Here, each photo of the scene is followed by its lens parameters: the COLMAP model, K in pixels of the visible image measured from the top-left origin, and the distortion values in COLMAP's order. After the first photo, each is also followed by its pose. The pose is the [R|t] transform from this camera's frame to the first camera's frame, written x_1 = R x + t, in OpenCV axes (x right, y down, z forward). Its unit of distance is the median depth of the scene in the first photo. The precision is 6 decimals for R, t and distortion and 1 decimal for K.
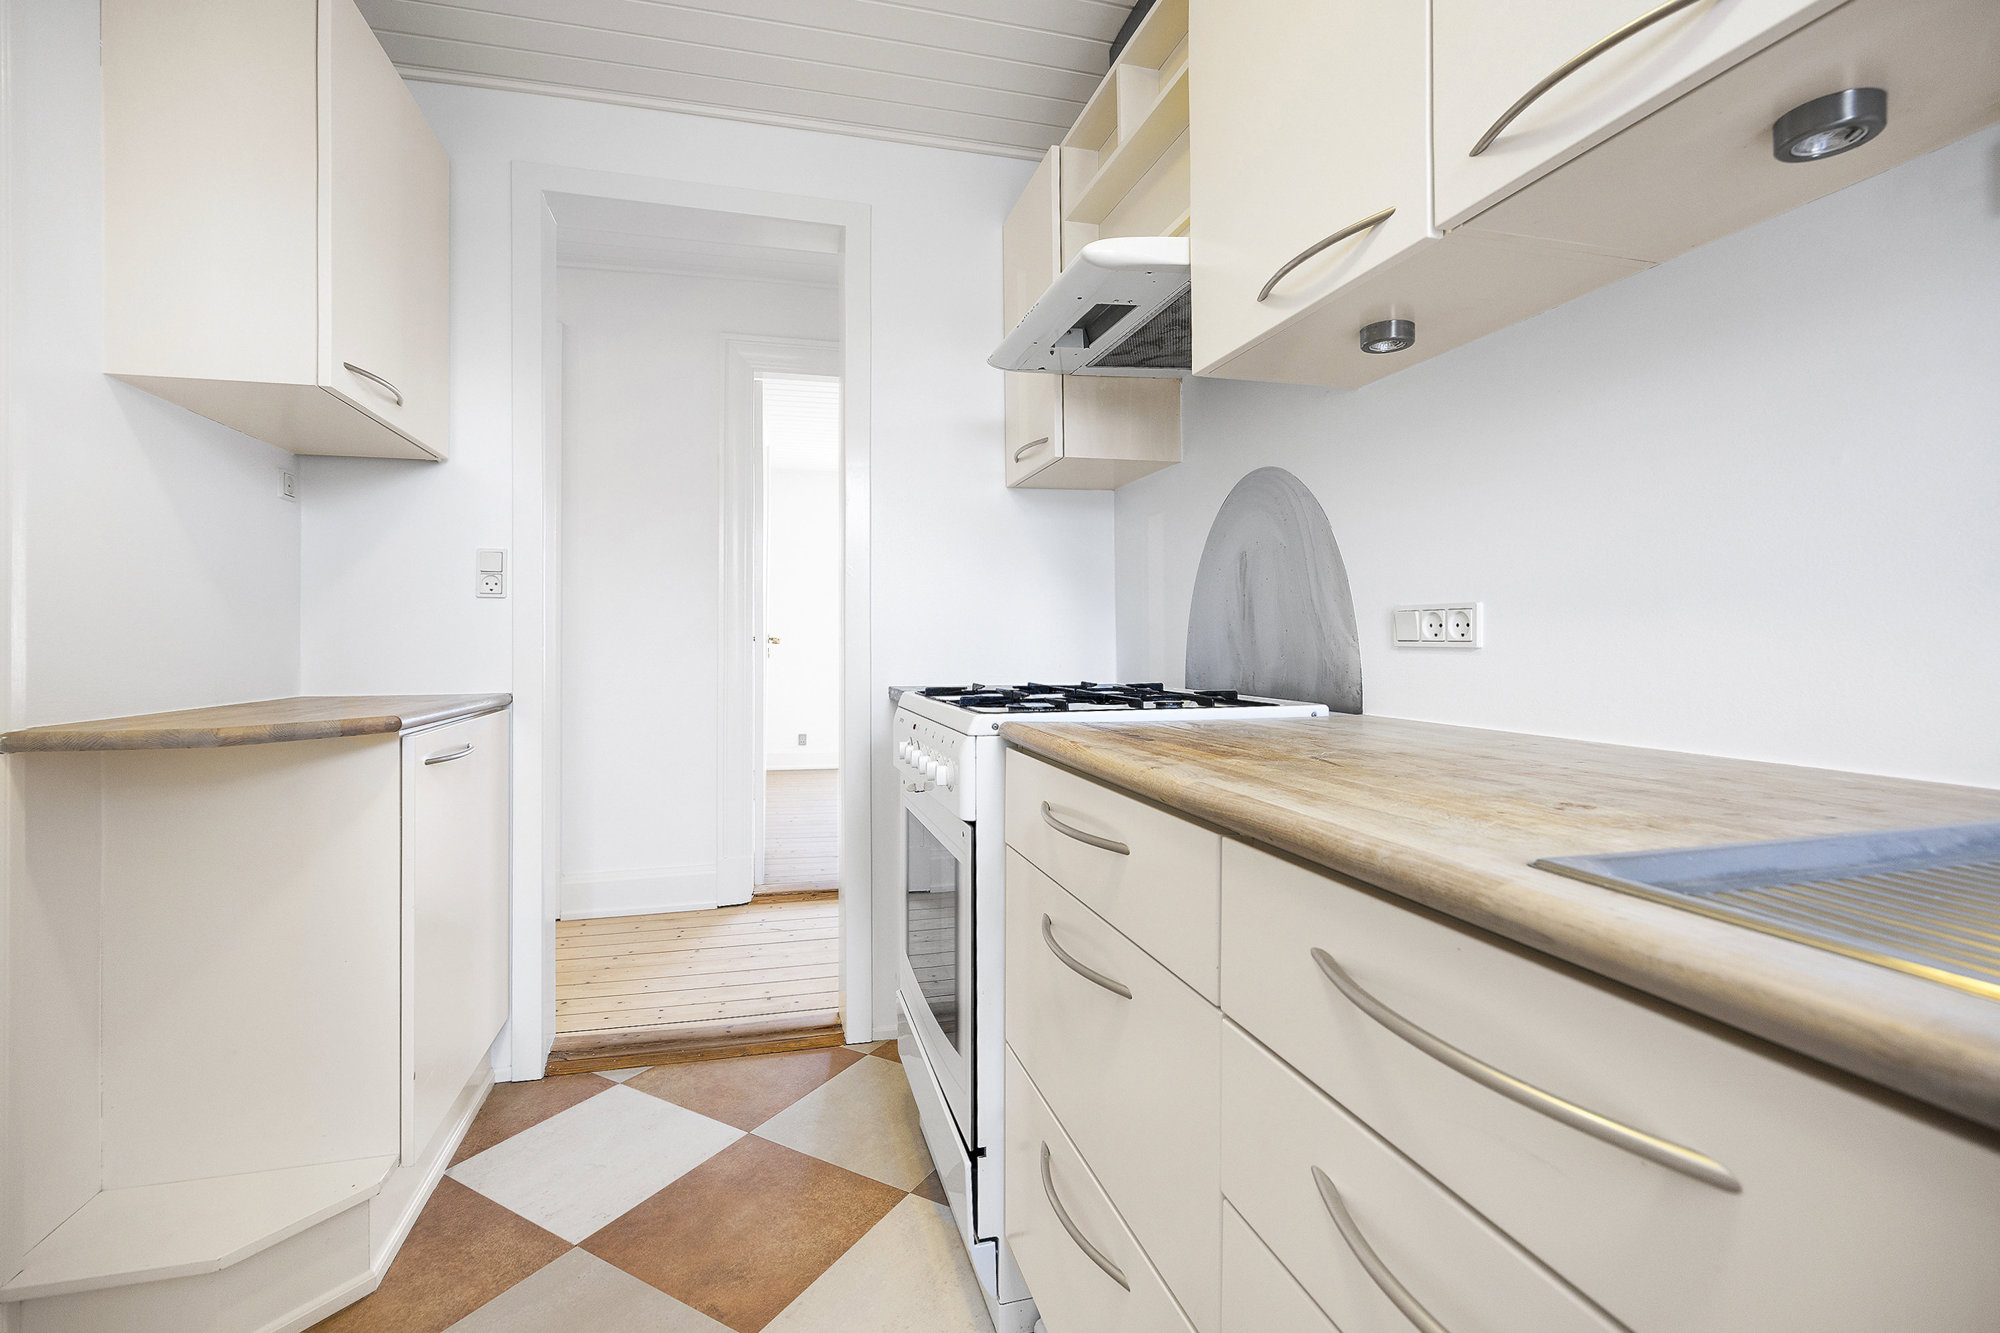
lens RADIAL K [[906.3, 0, 975.2], [0, 906.3, 654.5], [0, 0, 1]] dist [-0.010803, 0.000038]
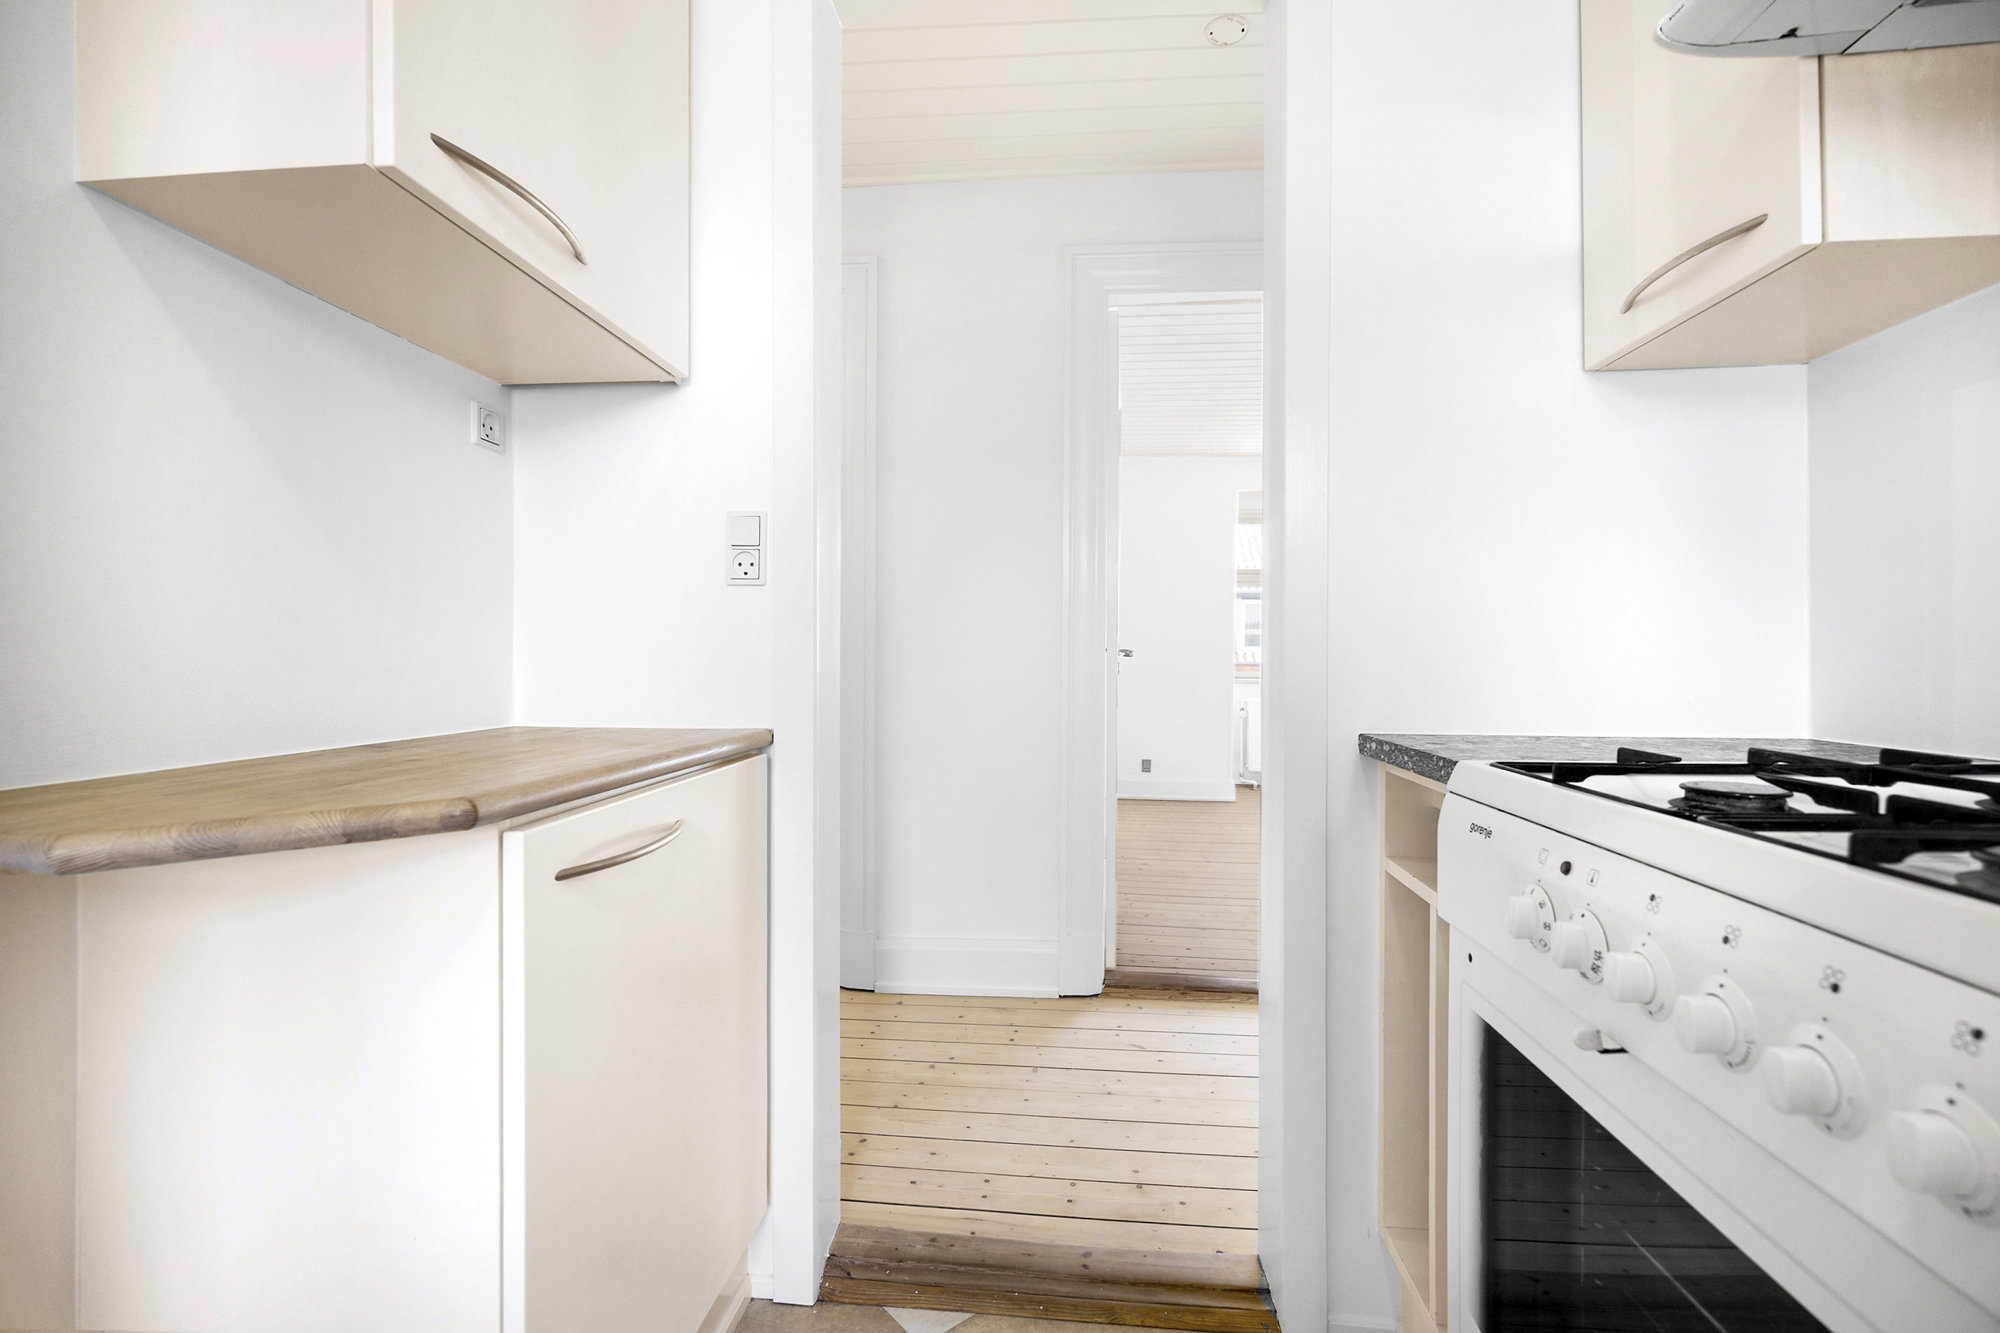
lens RADIAL K [[906.3, 0, 987.7], [0, 906.3, 659.4], [0, 0, 1]] dist [-0.010803, 0.000038]
pose [[0.941142, 0.002231, -0.338005, -0.120665], [-0.005830, 0.999937, -0.009633, -0.002285], [0.337962, 0.011036, 0.941095, 0.365524]]
